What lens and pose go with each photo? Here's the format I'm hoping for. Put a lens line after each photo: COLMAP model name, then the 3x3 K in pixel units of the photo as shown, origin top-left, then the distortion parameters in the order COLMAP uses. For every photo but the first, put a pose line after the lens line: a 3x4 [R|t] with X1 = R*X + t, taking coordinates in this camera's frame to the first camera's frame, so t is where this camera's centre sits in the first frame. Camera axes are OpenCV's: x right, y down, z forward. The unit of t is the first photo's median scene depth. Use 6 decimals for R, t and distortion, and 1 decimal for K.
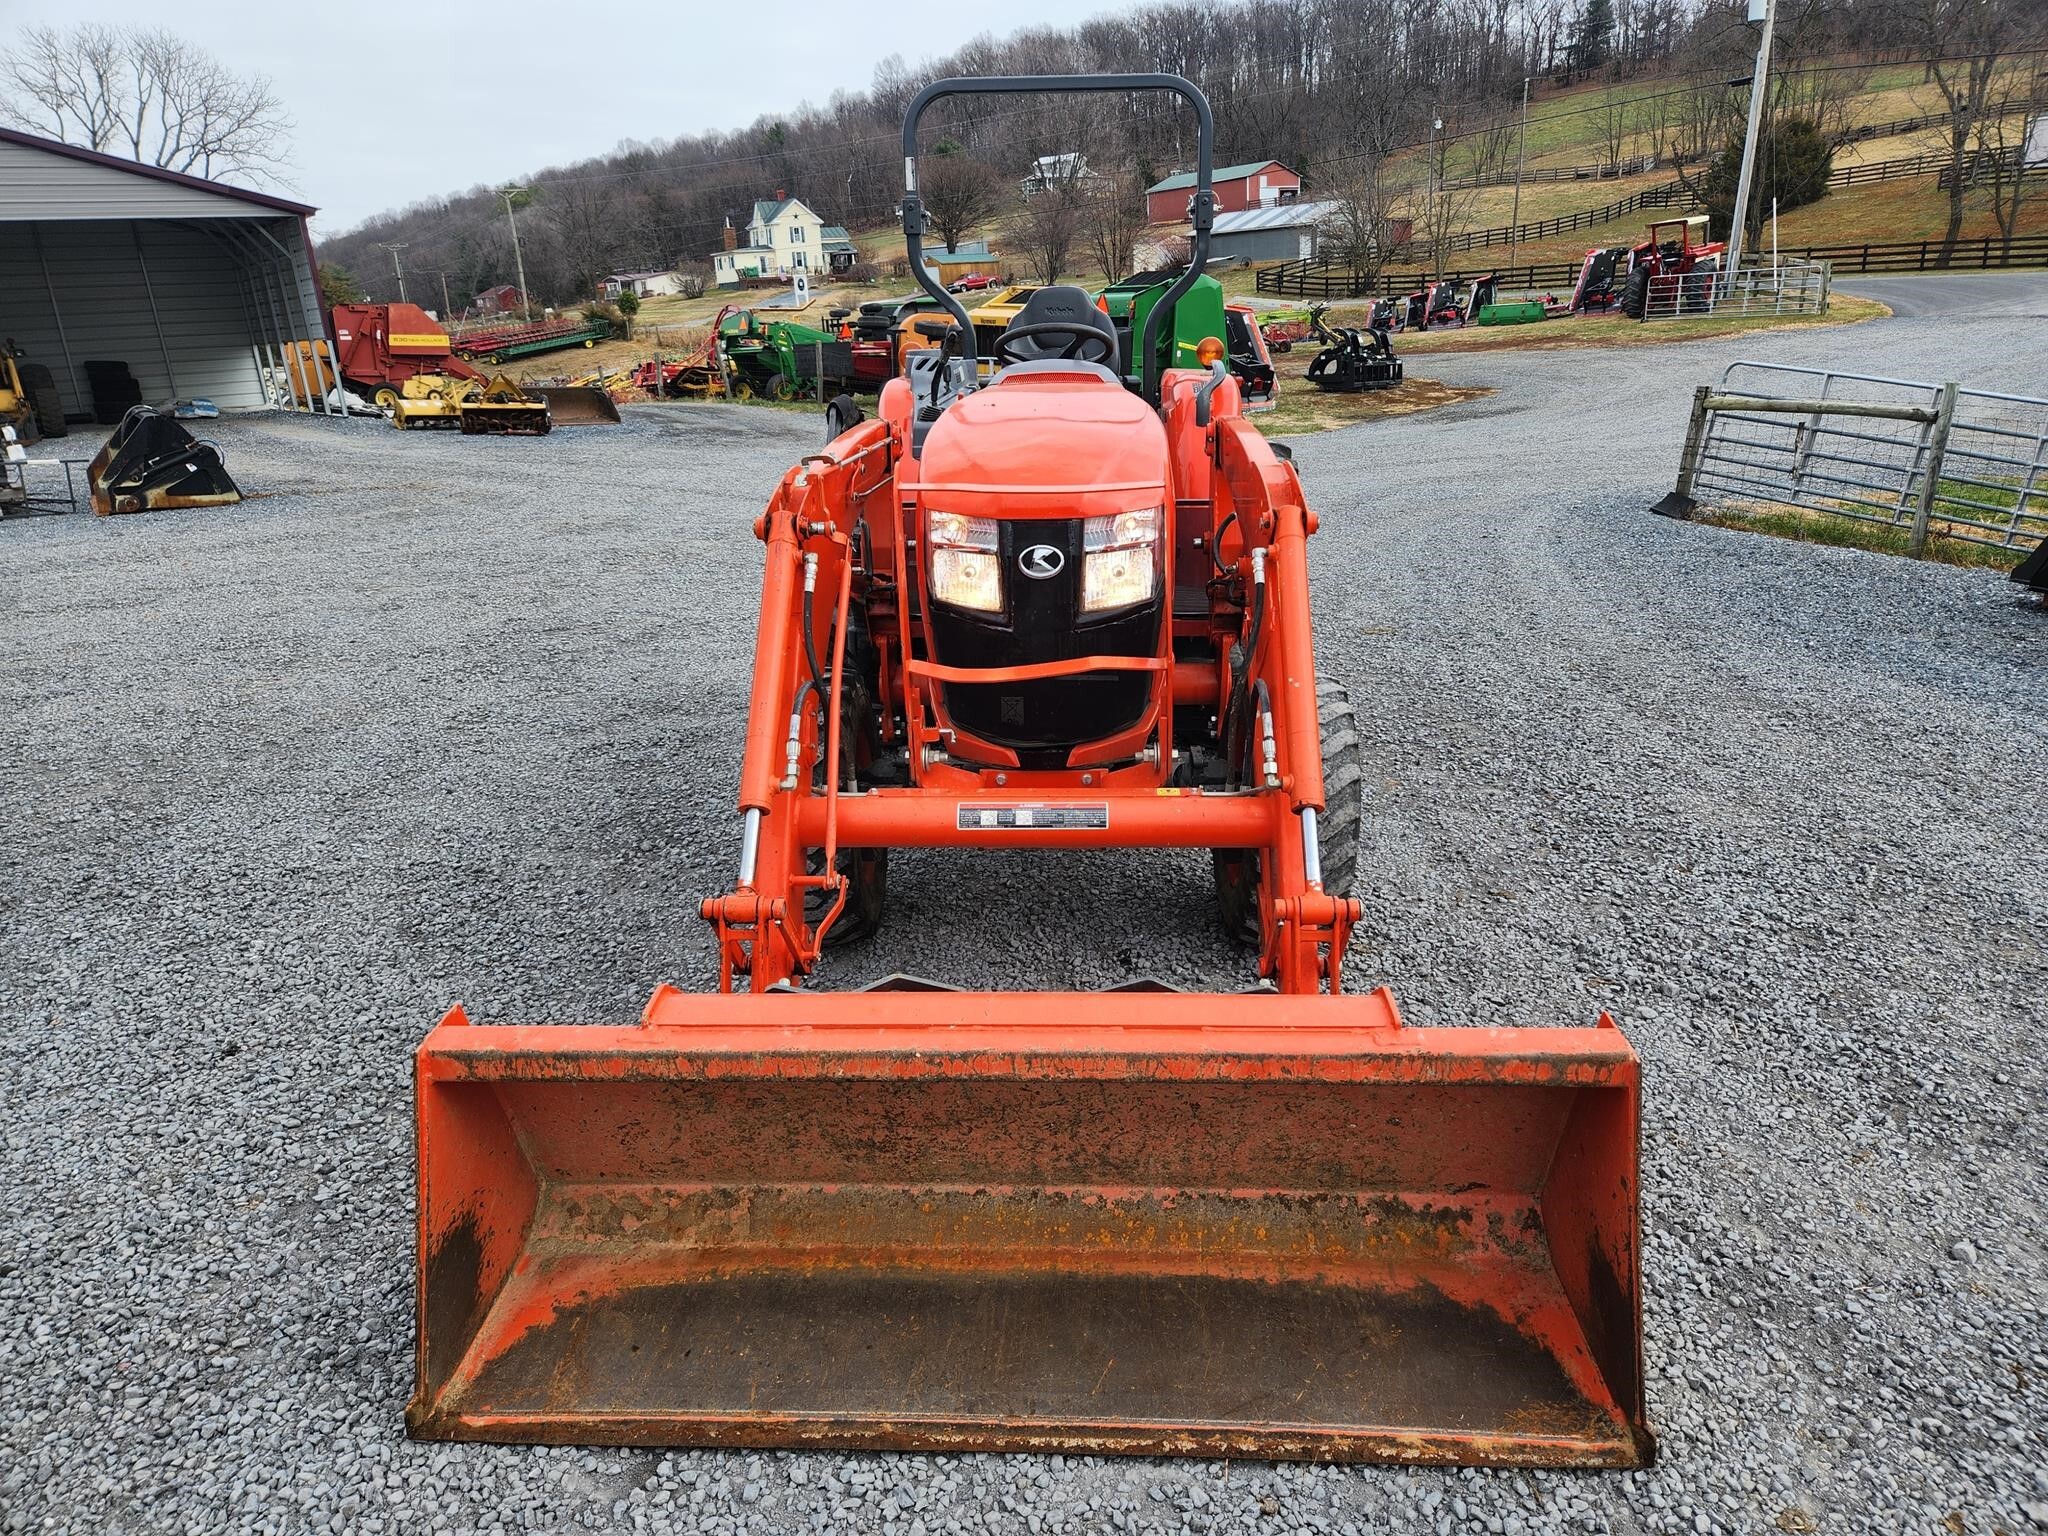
lens RADIAL K [[1364.4, 0, 1038.8], [0, 1364.4, 757.0], [0, 0, 1]] dist [0.068628, -0.060818]
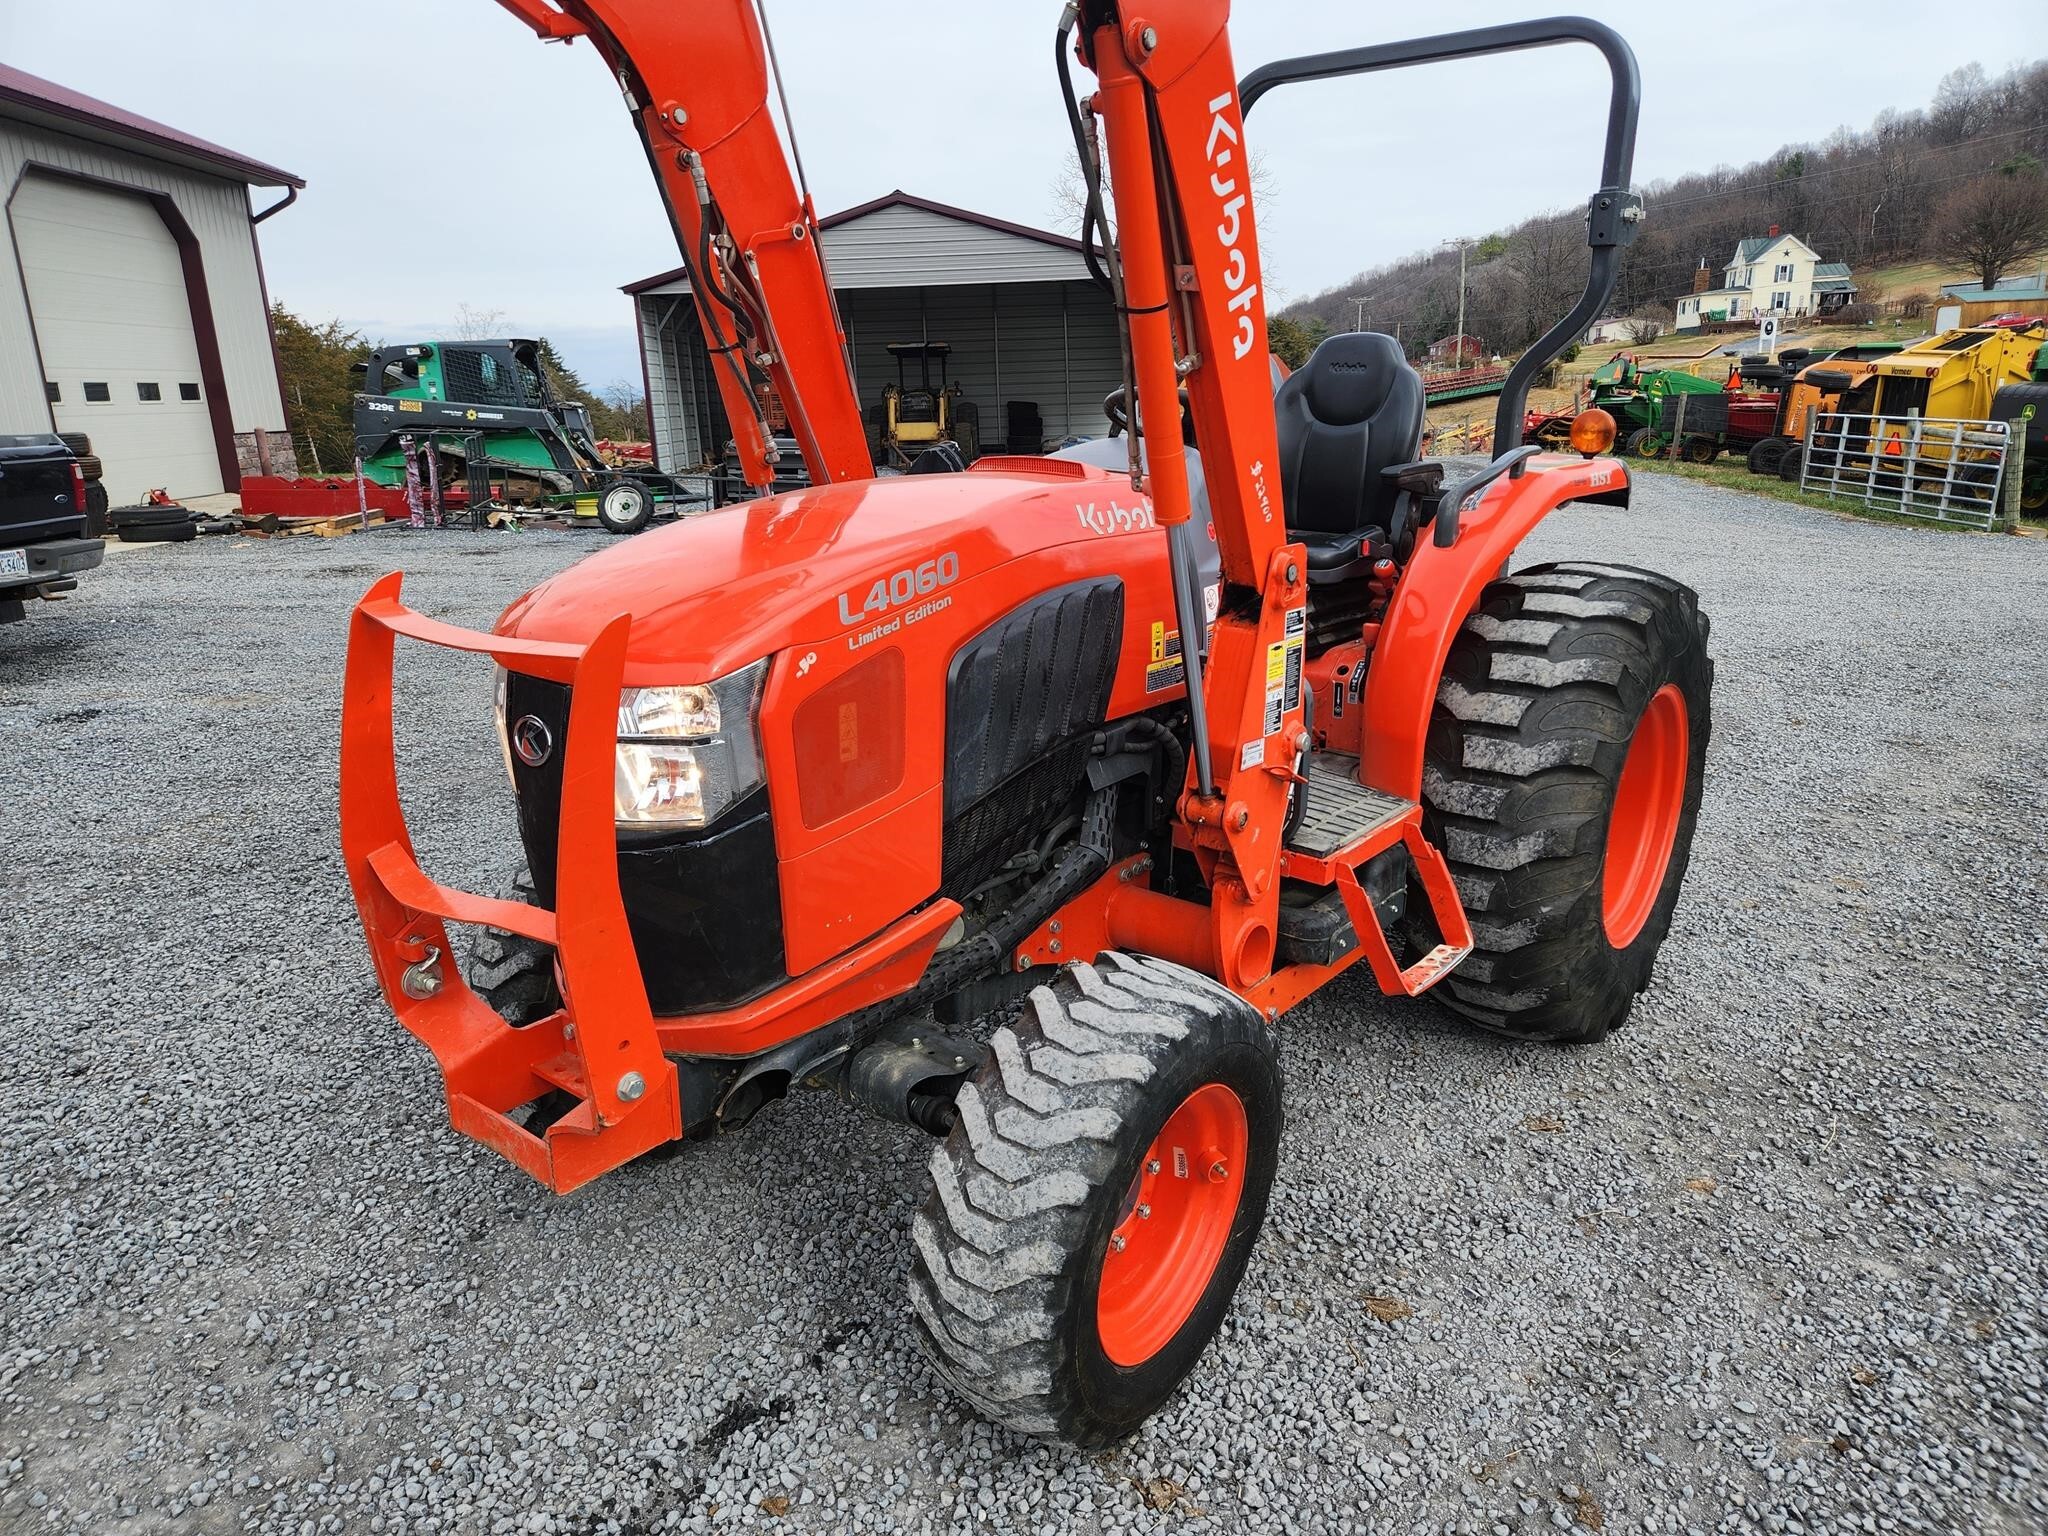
lens RADIAL K [[1361.9, 0, 1029.1], [0, 1361.9, 744.3], [0, 0, 1]] dist [0.075103, -0.059328]
pose [[0.797344, 0.172975, -0.578206, 0.058221], [-0.195624, 0.980397, 0.023529, -0.020077], [0.570941, 0.094350, 0.815551, 0.057815]]
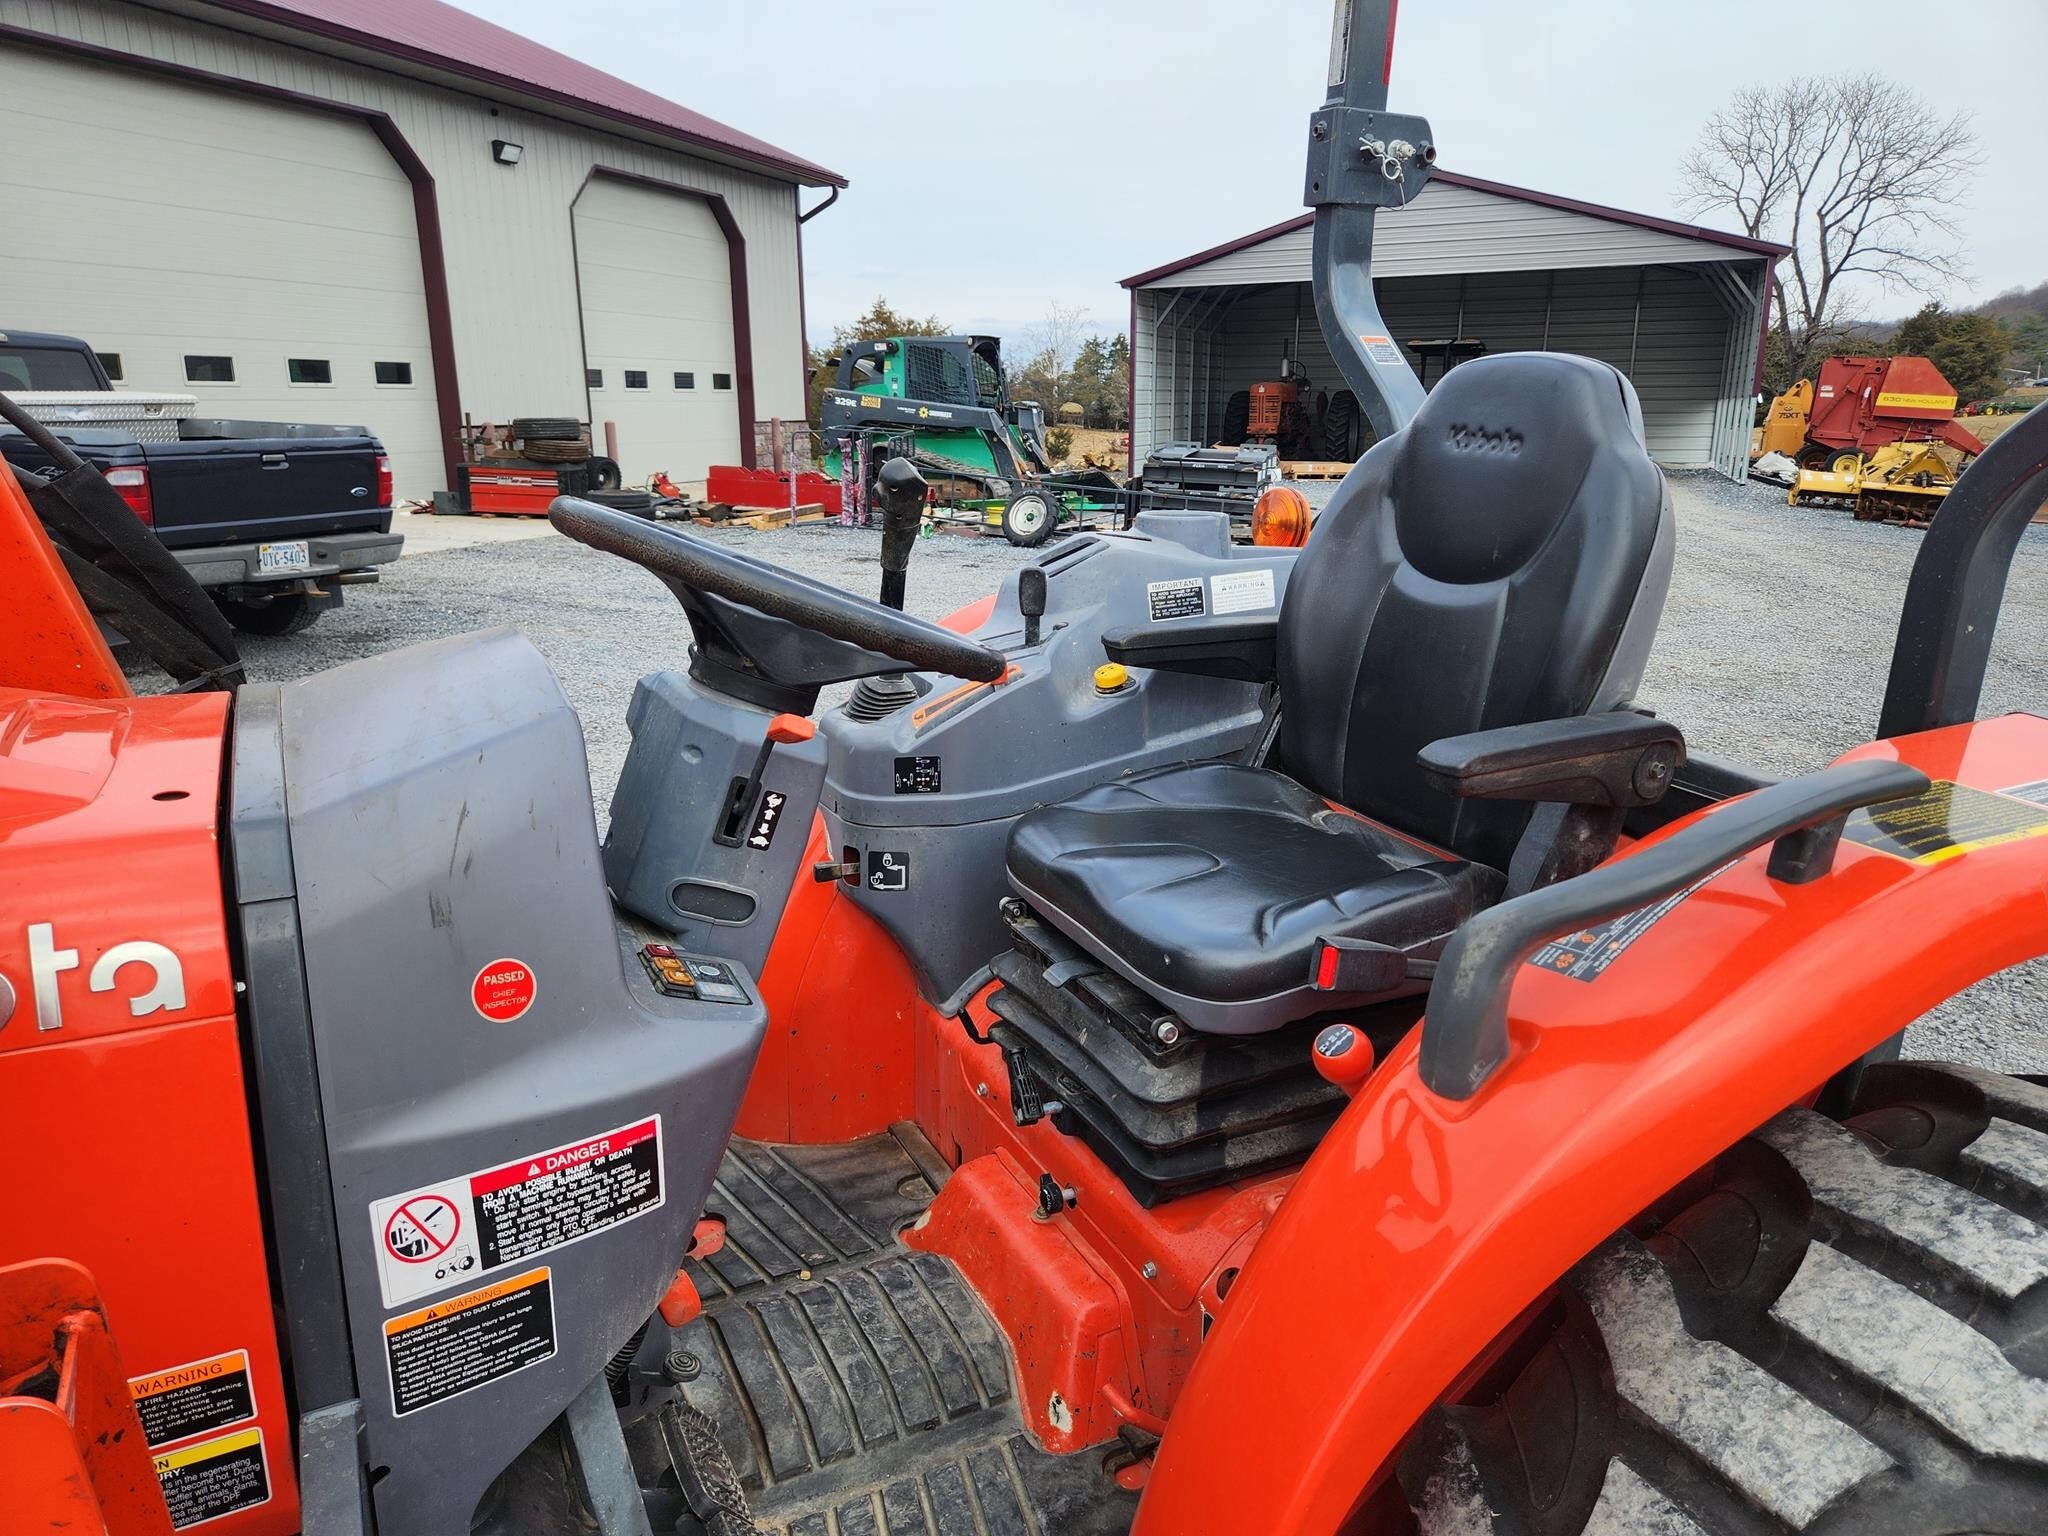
lens RADIAL K [[1361.9, 0, 1012.4], [0, 1361.9, 760.7], [0, 0, 1]] dist [0.075103, -0.059328]
pose [[0.485841, 0.270229, -0.831225, 0.039942], [-0.295057, 0.945888, 0.135048, -0.046048], [0.822739, 0.179647, 0.539283, 0.131301]]
